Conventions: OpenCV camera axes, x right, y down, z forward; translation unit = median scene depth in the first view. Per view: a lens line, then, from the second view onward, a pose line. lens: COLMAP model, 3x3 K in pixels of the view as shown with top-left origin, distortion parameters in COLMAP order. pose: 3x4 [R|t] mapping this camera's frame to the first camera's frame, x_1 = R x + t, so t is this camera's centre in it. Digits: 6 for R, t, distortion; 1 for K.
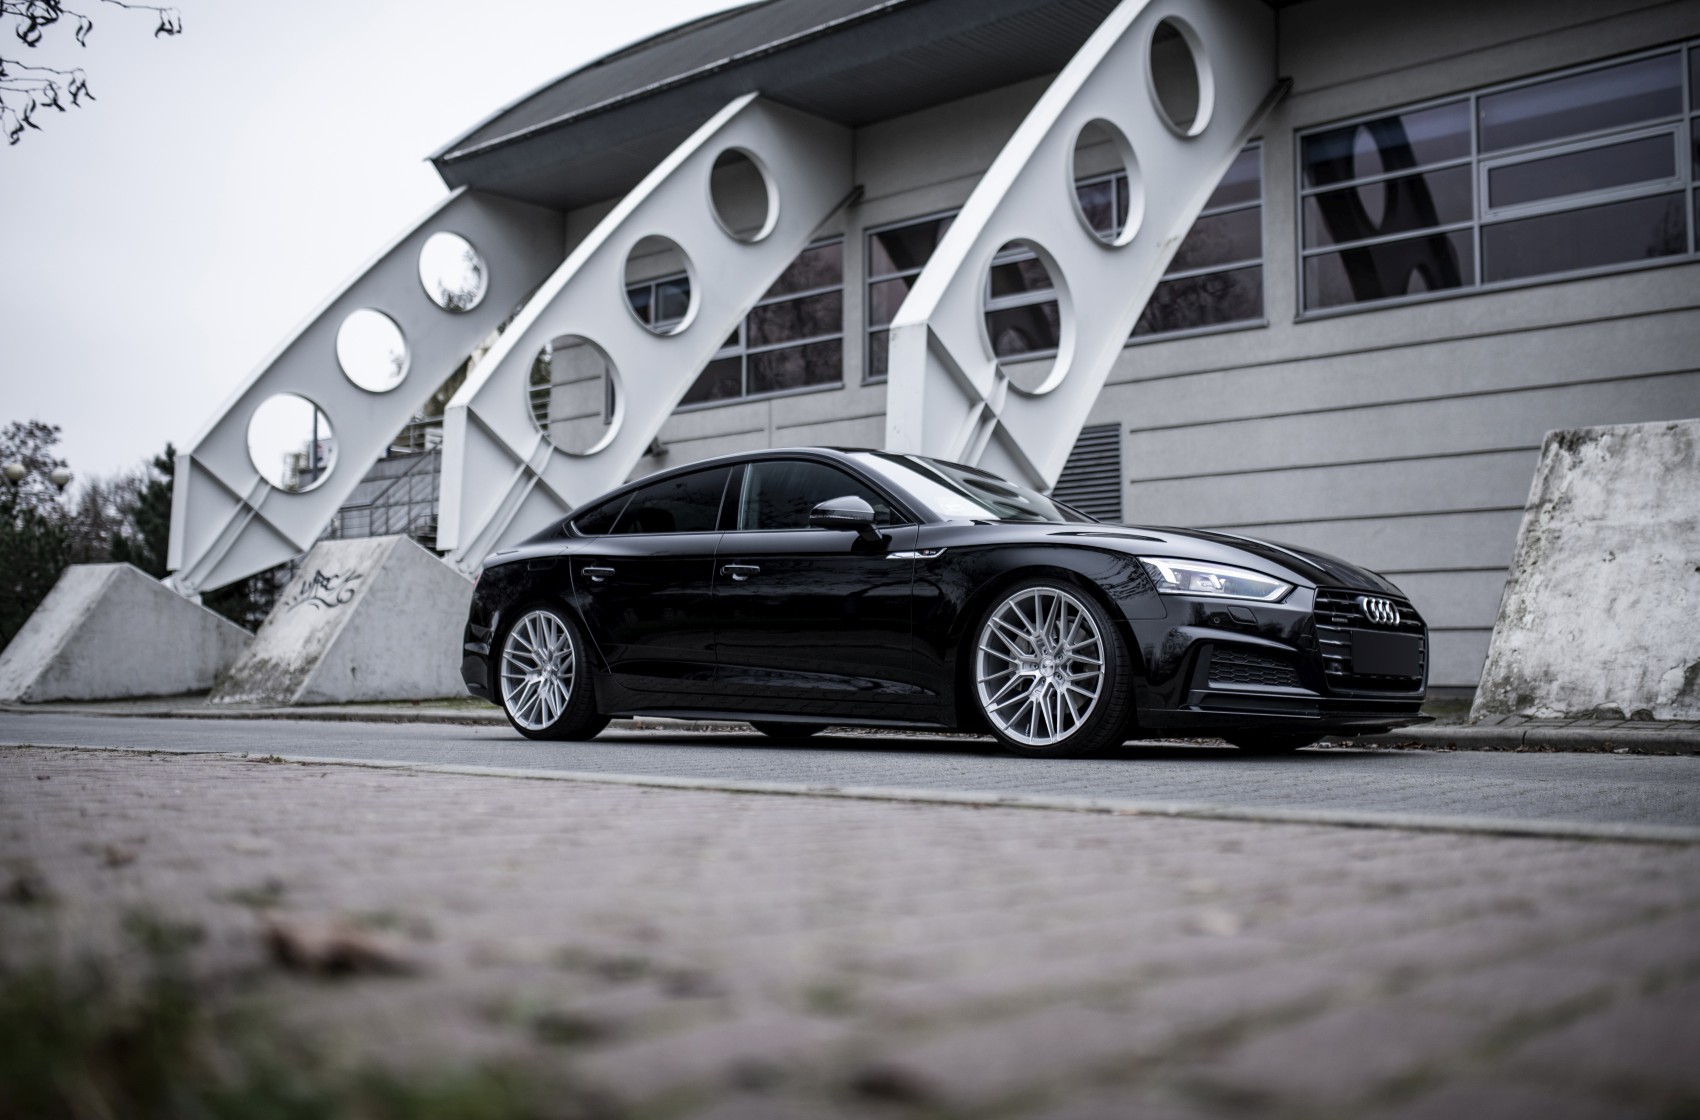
lens RADIAL K [[1659.7, 0, 850.0], [0, 1659.7, 560.0], [0, 0, 1]] dist [-0.043970, 0.038298]
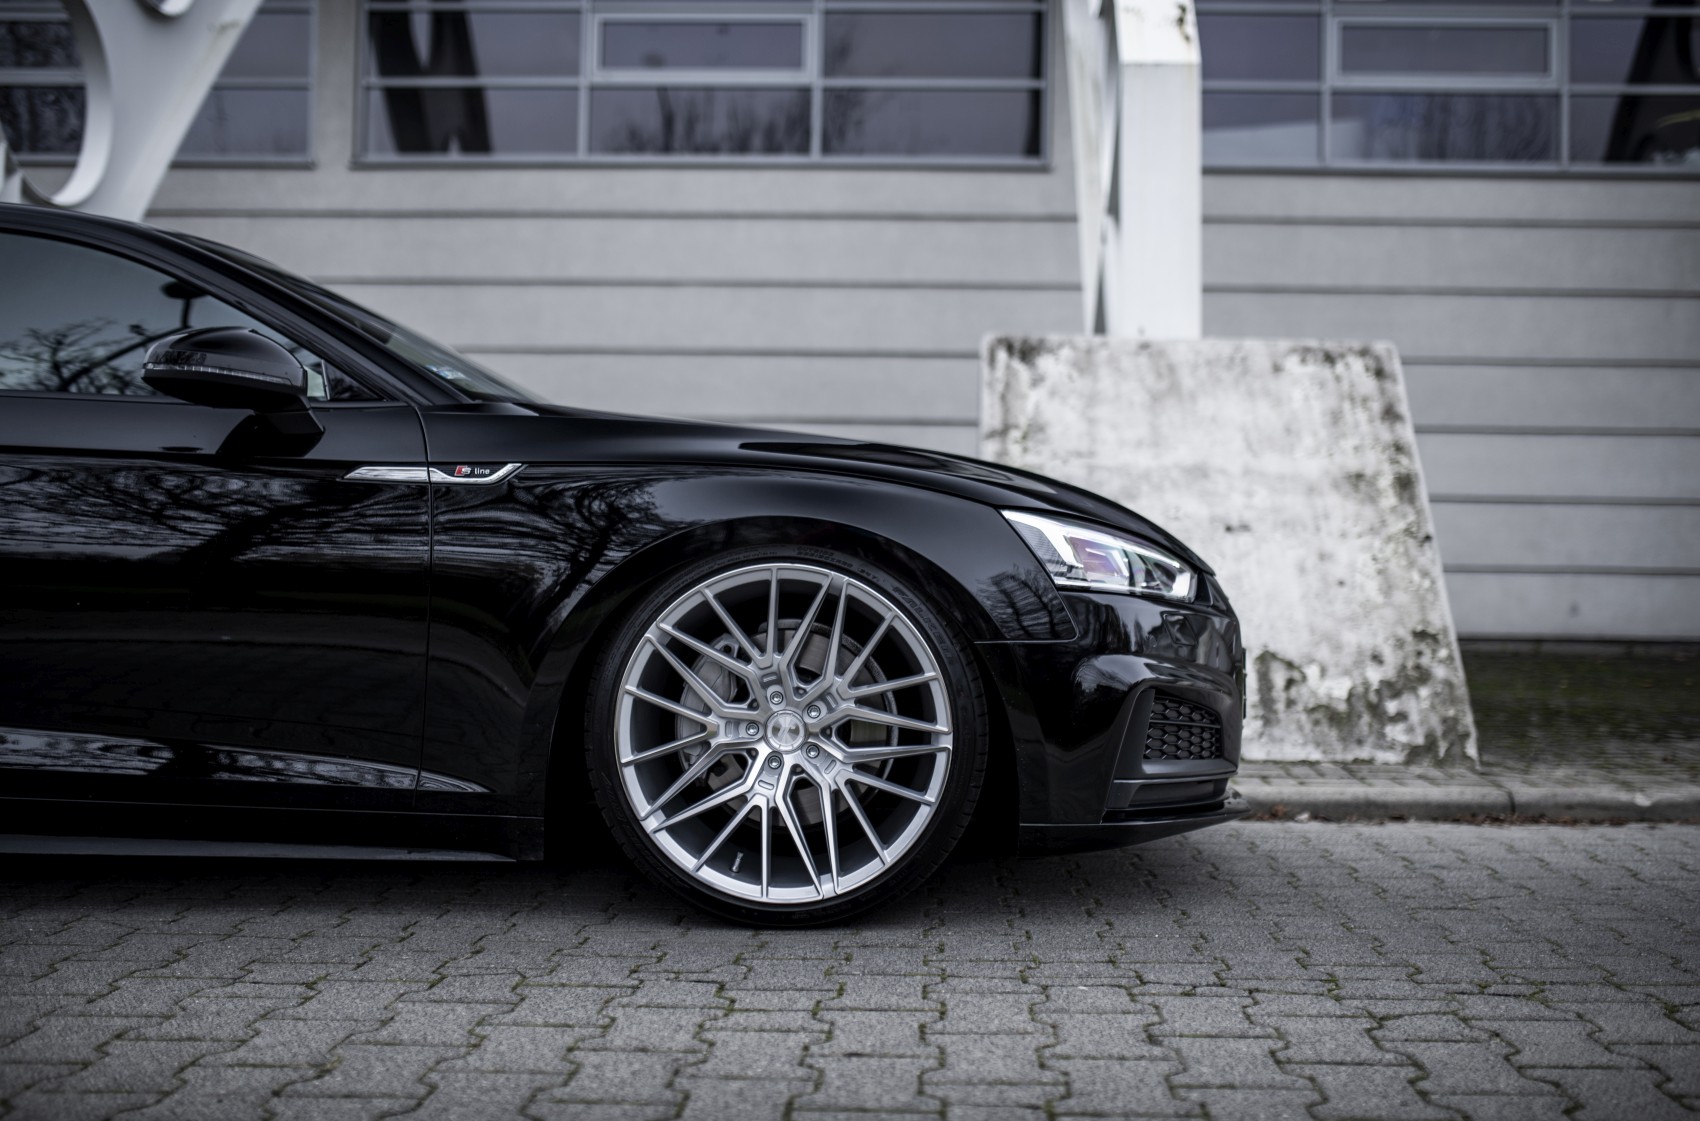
lens RADIAL K [[1659.7, 0, 850.0], [0, 1659.7, 560.5], [0, 0, 1]] dist [-0.043970, 0.038298]
pose [[0.762693, 0.013433, 0.646622, -0.167562], [-0.054994, 0.997510, 0.044143, -0.005338], [-0.644419, -0.069228, 0.761532, 0.620440]]
